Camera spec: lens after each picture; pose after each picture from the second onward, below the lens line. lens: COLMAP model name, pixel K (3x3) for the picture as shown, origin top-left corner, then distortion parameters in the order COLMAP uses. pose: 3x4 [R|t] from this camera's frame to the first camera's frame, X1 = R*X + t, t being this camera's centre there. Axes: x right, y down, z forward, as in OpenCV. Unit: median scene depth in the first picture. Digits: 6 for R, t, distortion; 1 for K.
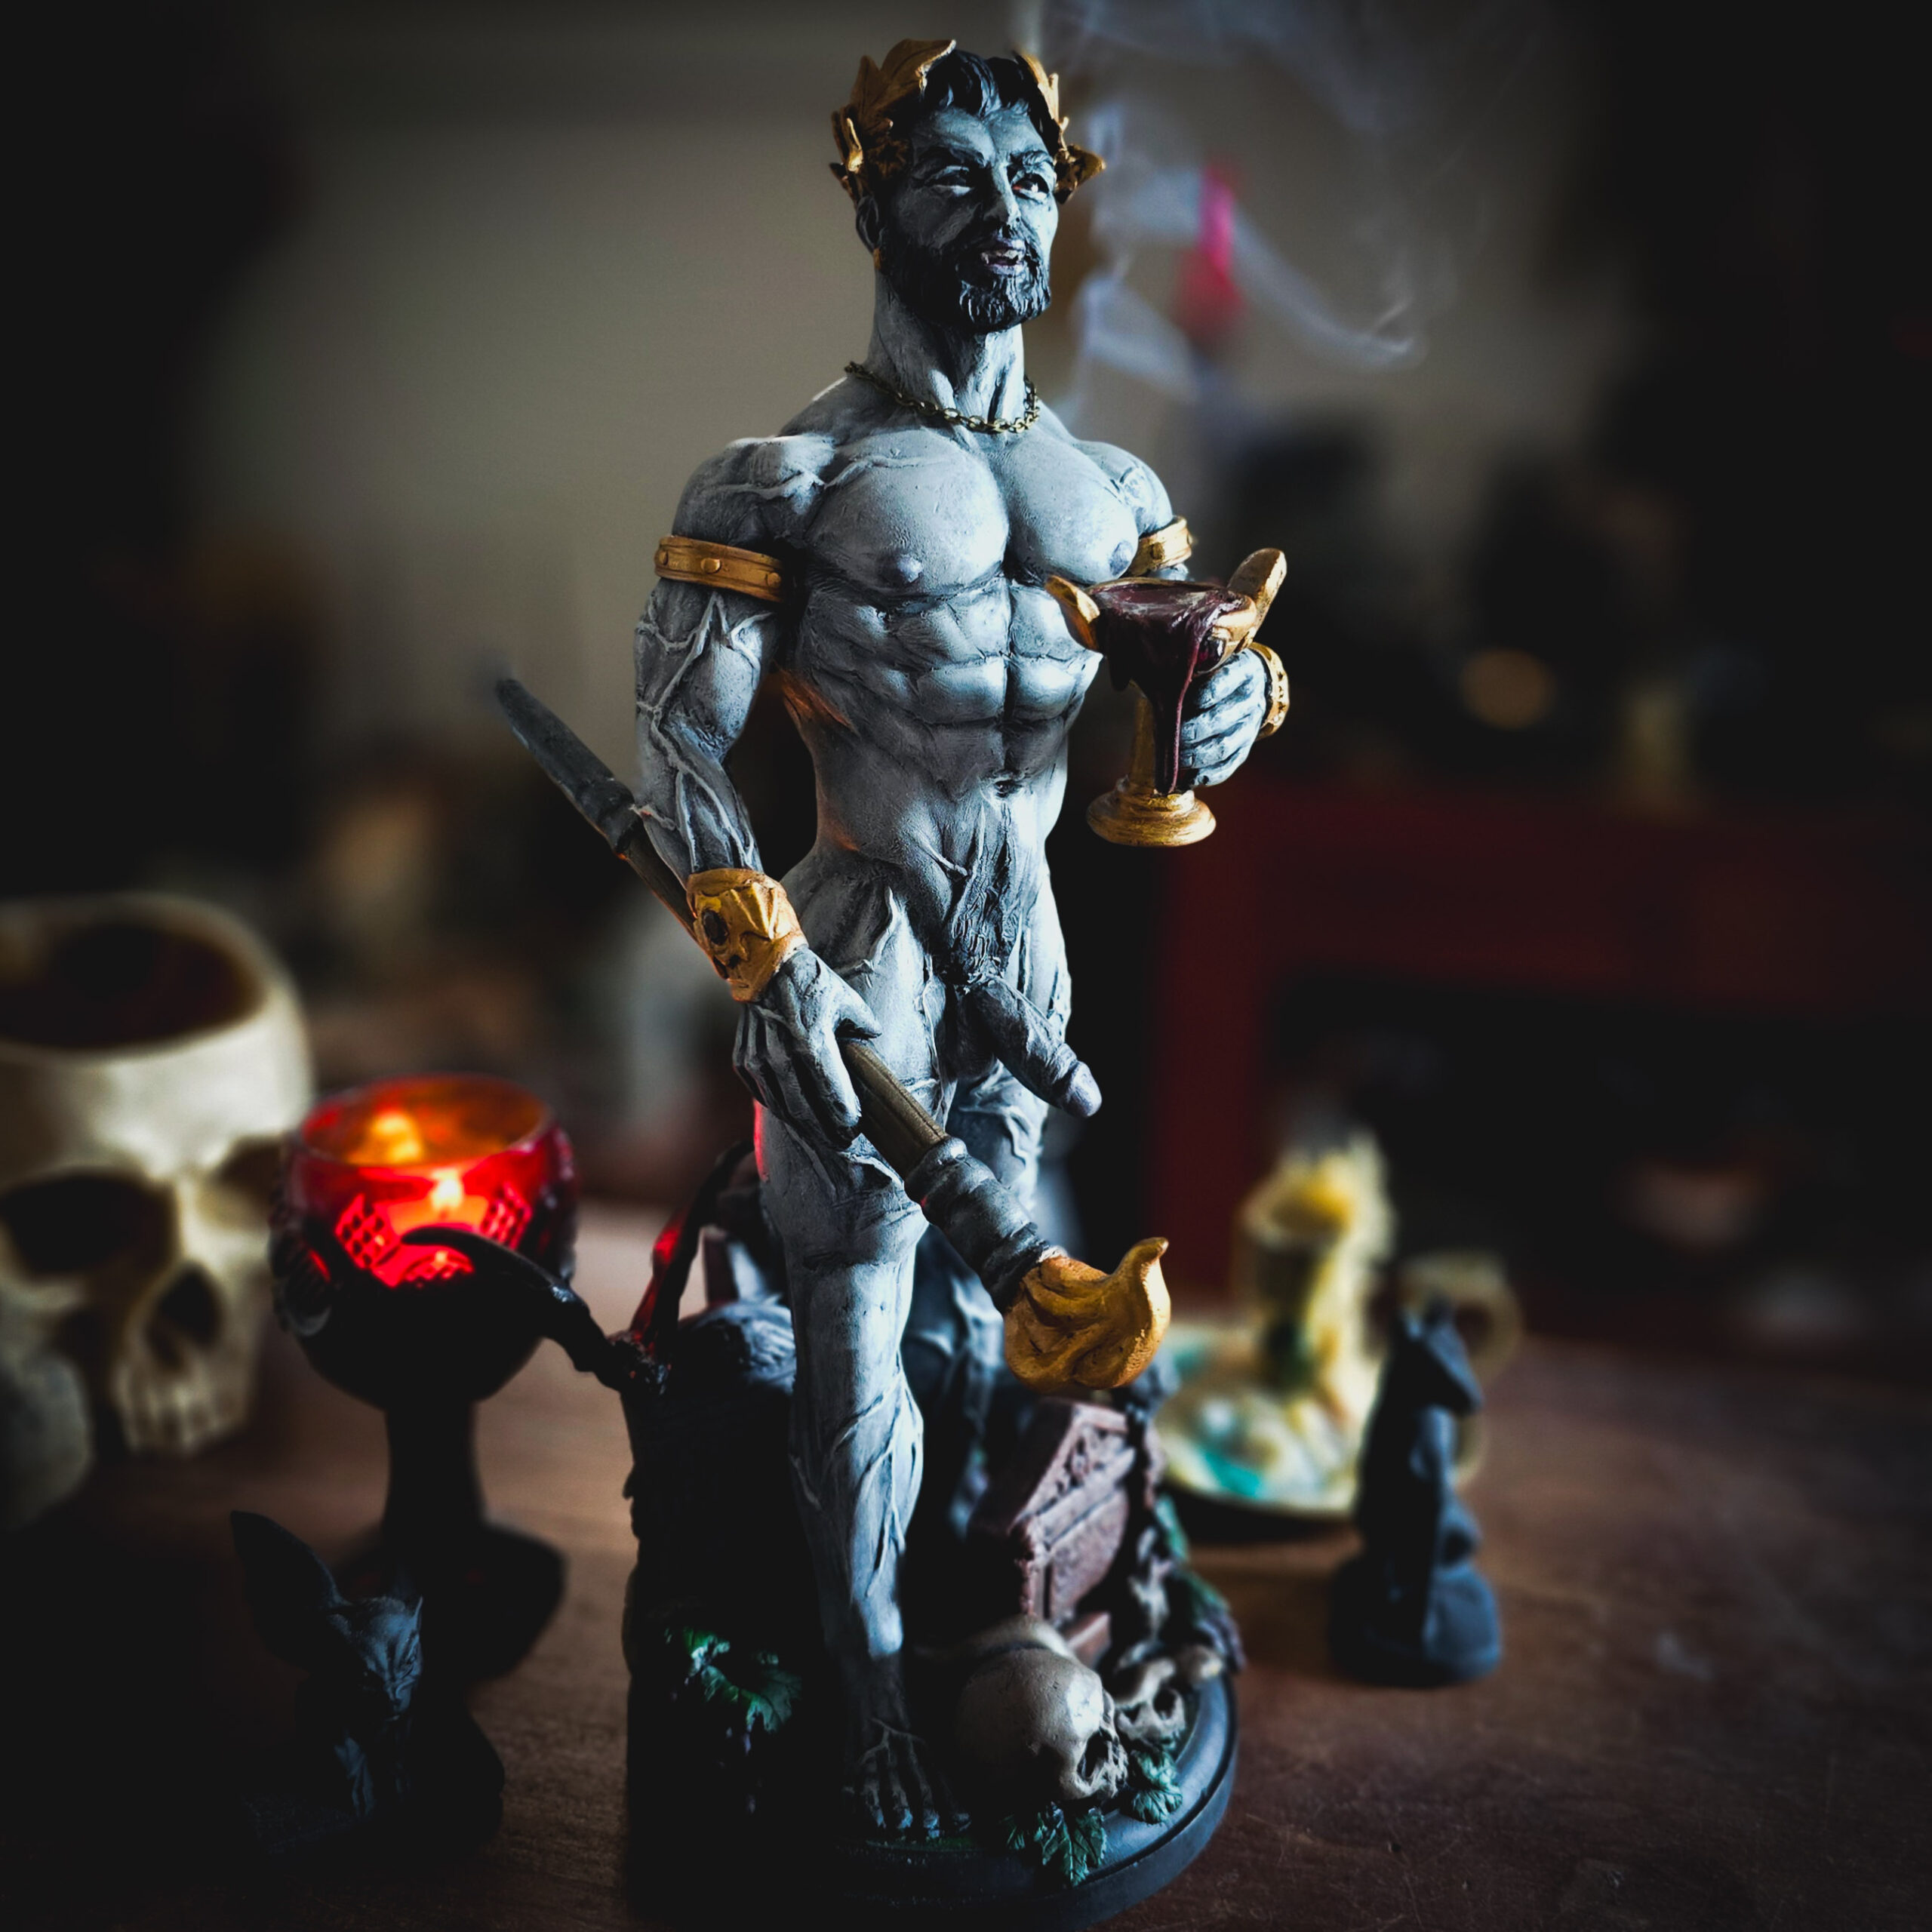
lens RADIAL K [[1996.7, 0, 962.4], [0, 1996.7, 868.8], [0, 0, 1]] dist [0.103814, -0.265230]
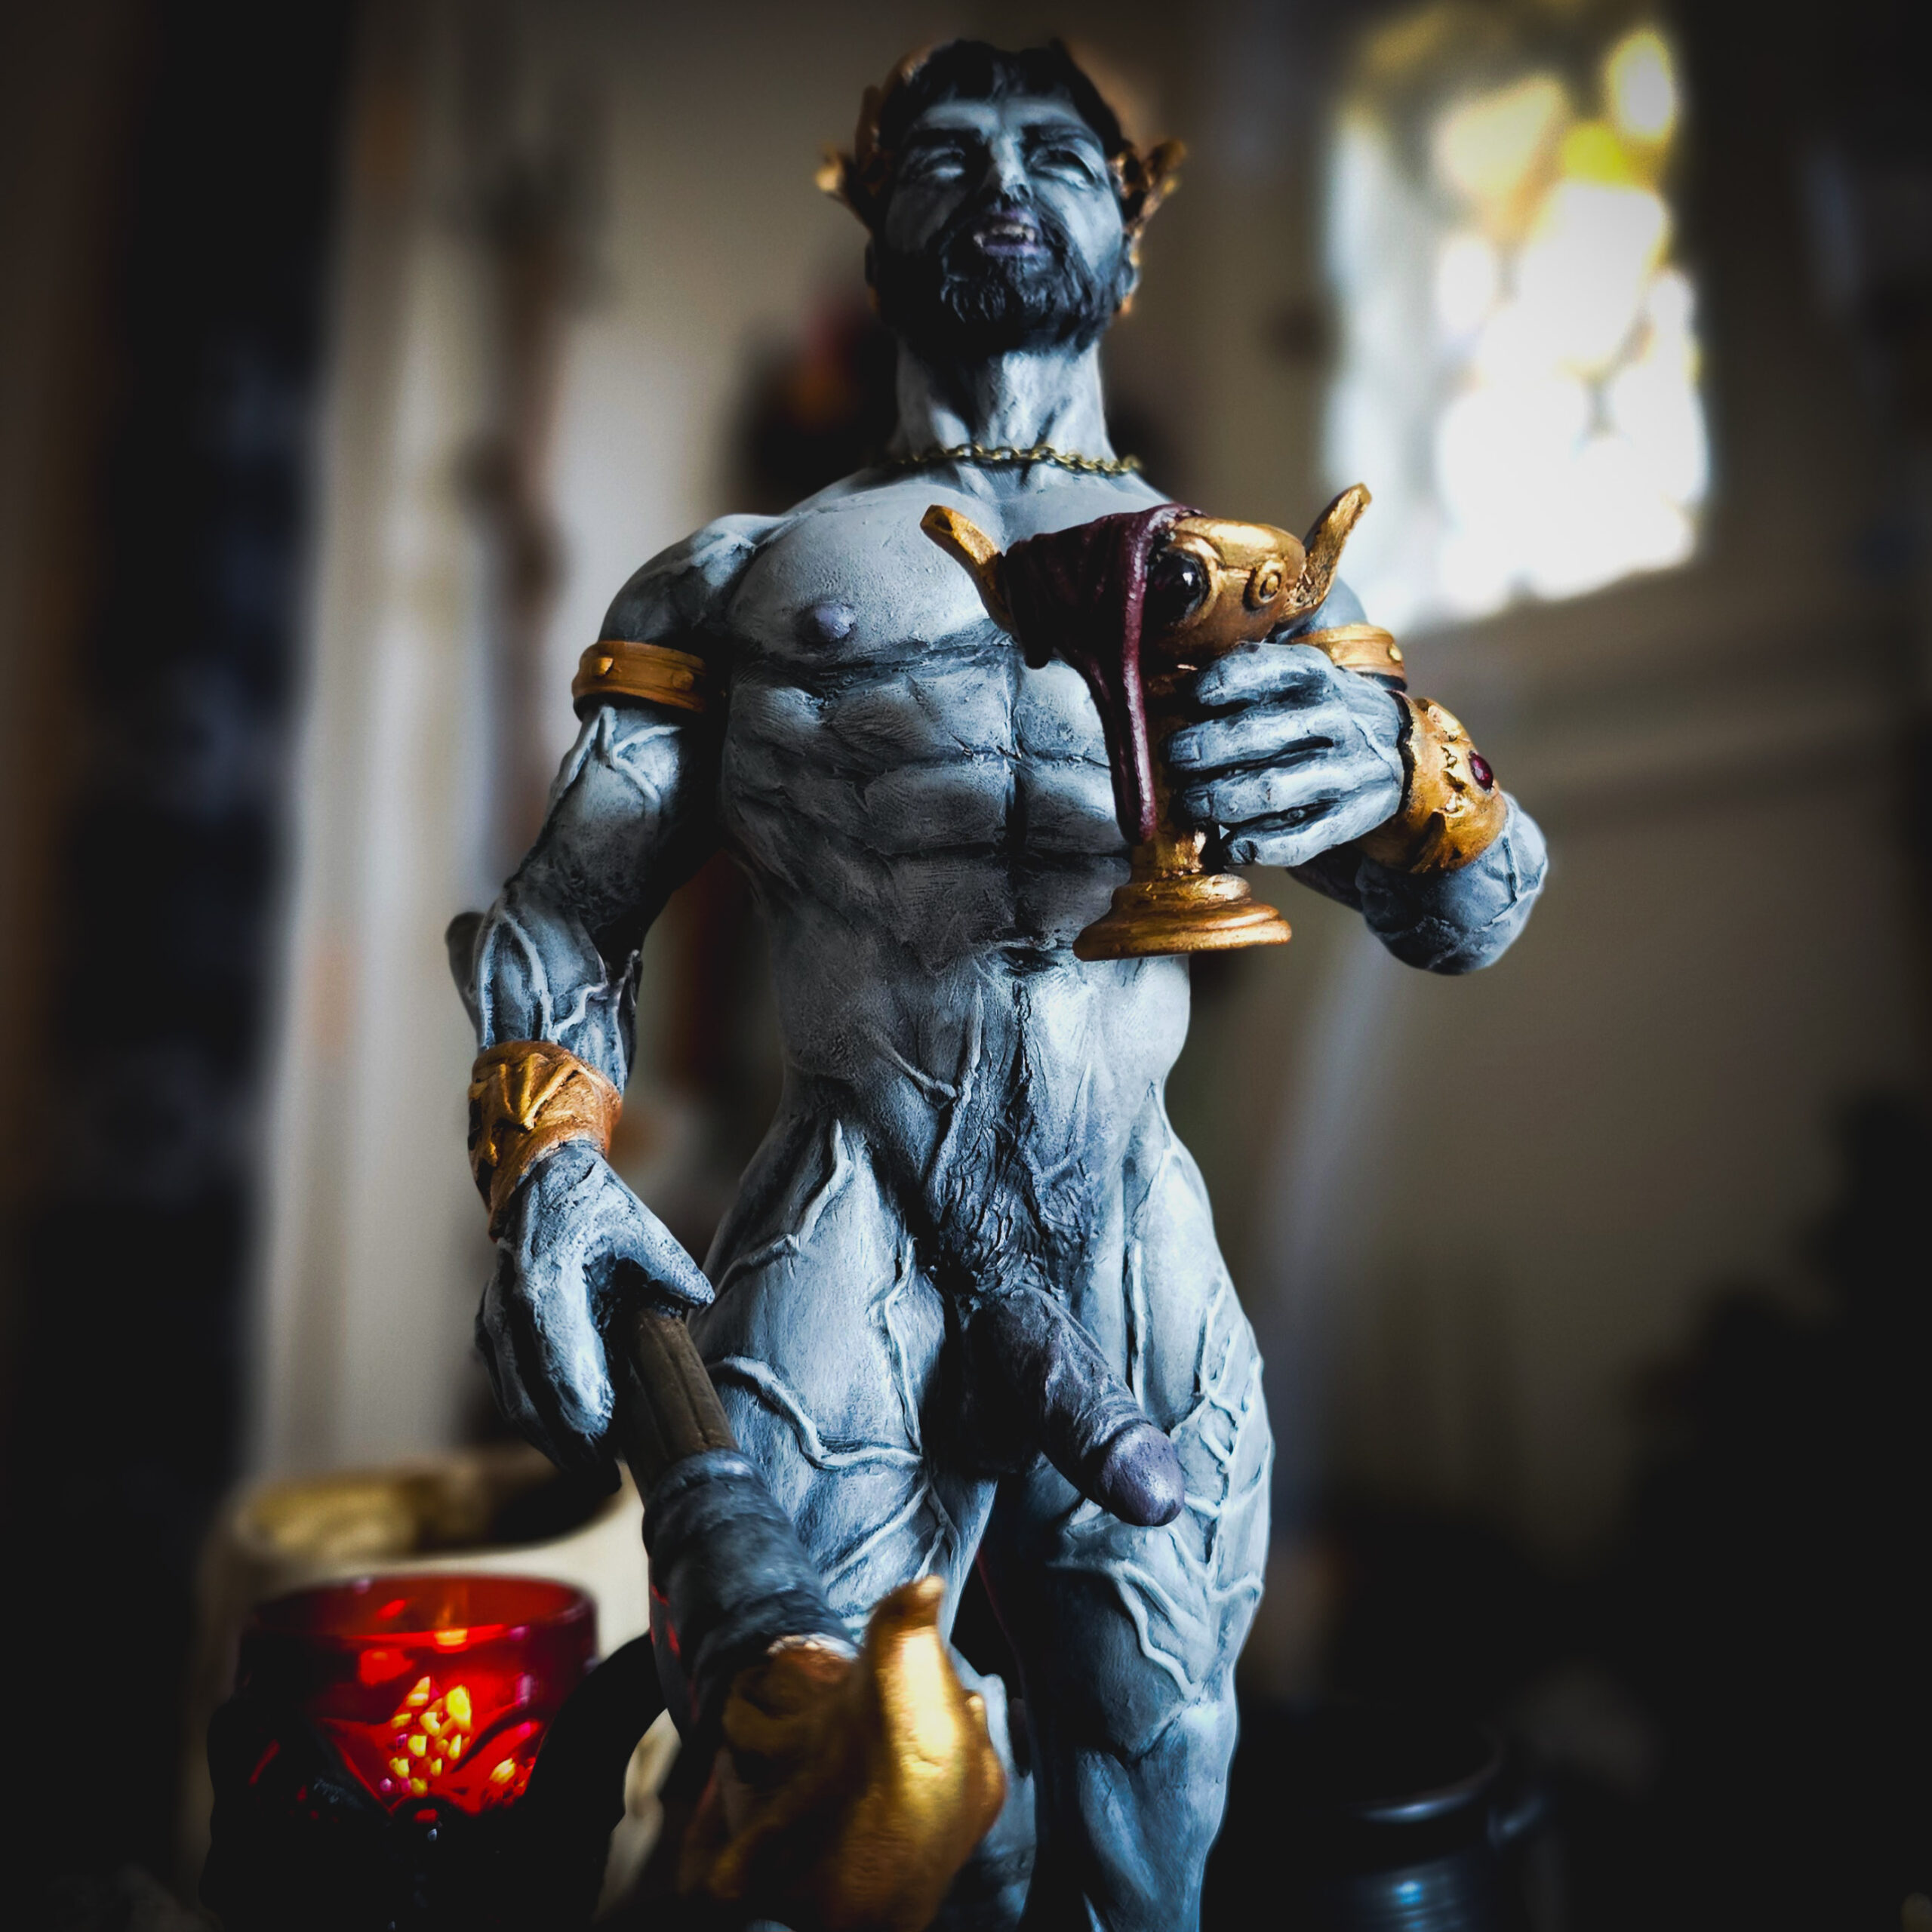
lens RADIAL K [[1949.4, 0, 1003.4], [0, 1949.4, 903.6], [0, 0, 1]] dist [0.123461, -0.485974]
pose [[0.916661, -0.105772, -0.385416, 0.263502], [-0.052256, 0.924346, -0.377959, 0.181159], [0.396236, 0.366601, 0.841785, 0.489365]]
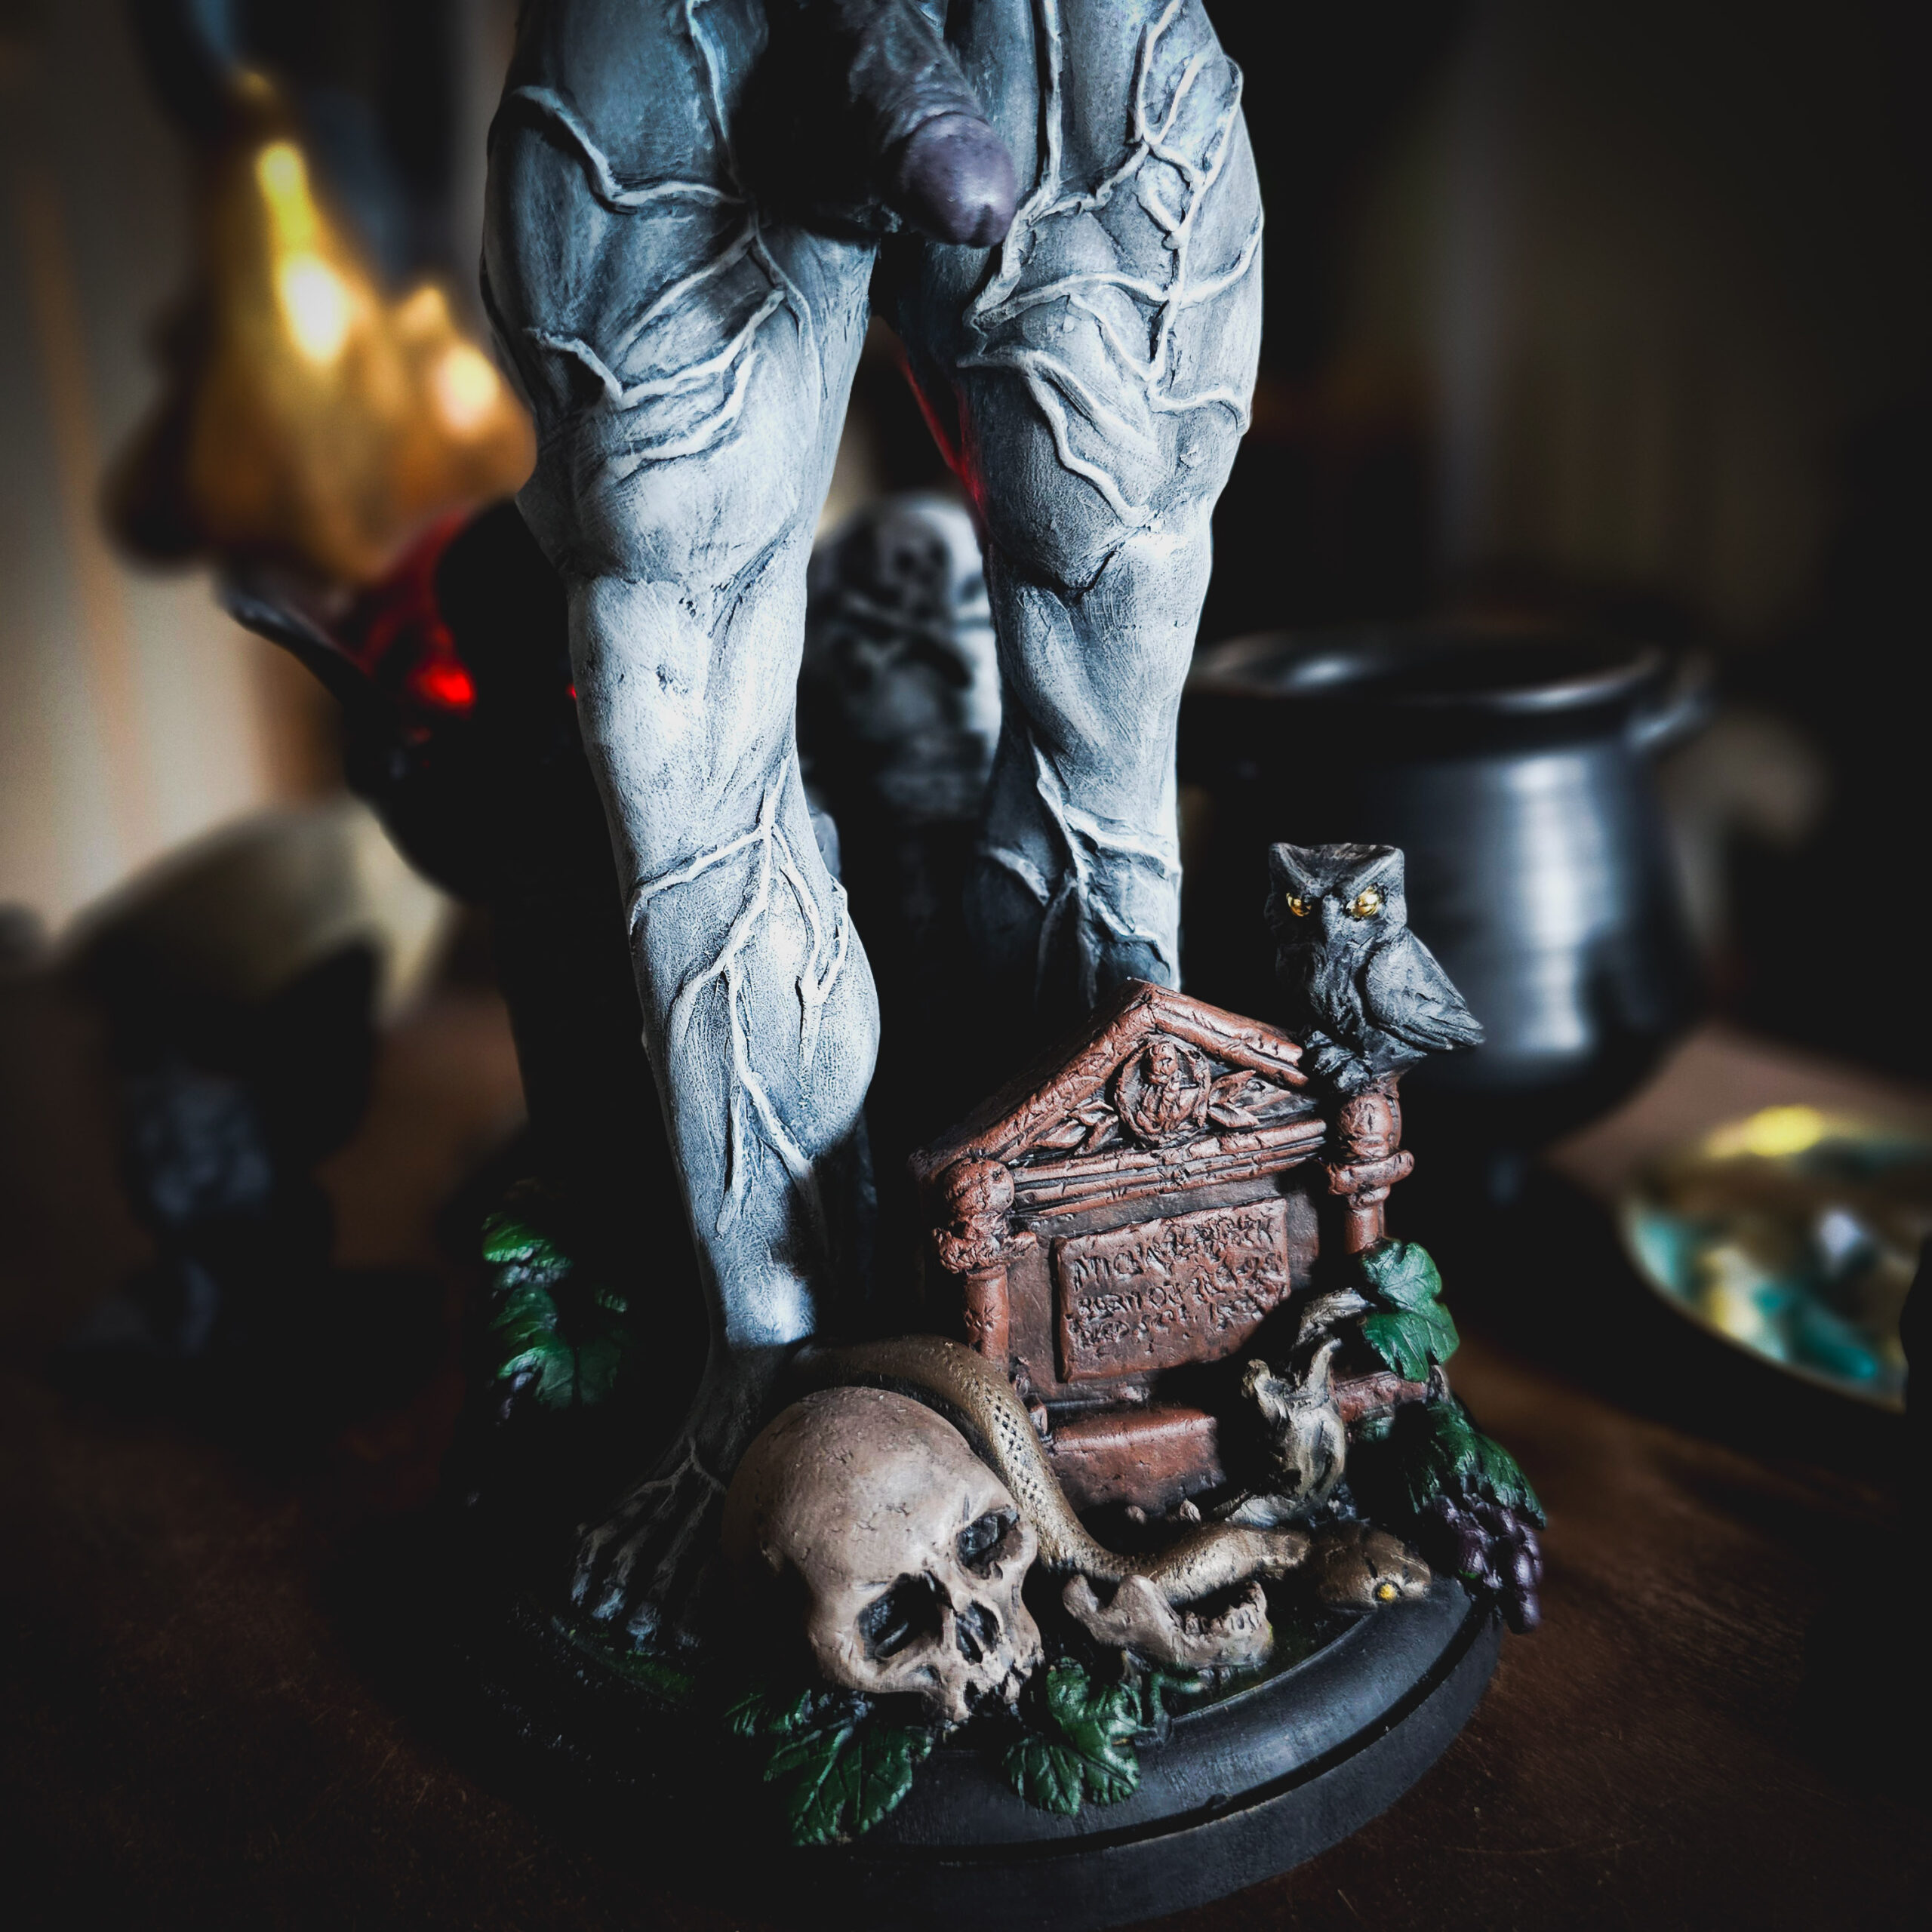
lens RADIAL K [[1801.4, 0, 977.4], [0, 1801.4, 957.9], [0, 0, 1]] dist [0.133667, -0.359662]
pose [[0.782832, 0.129297, -0.608652, 0.345017], [-0.080253, 0.990983, 0.107298, 0.249137], [0.617037, -0.035150, 0.786149, 0.716412]]
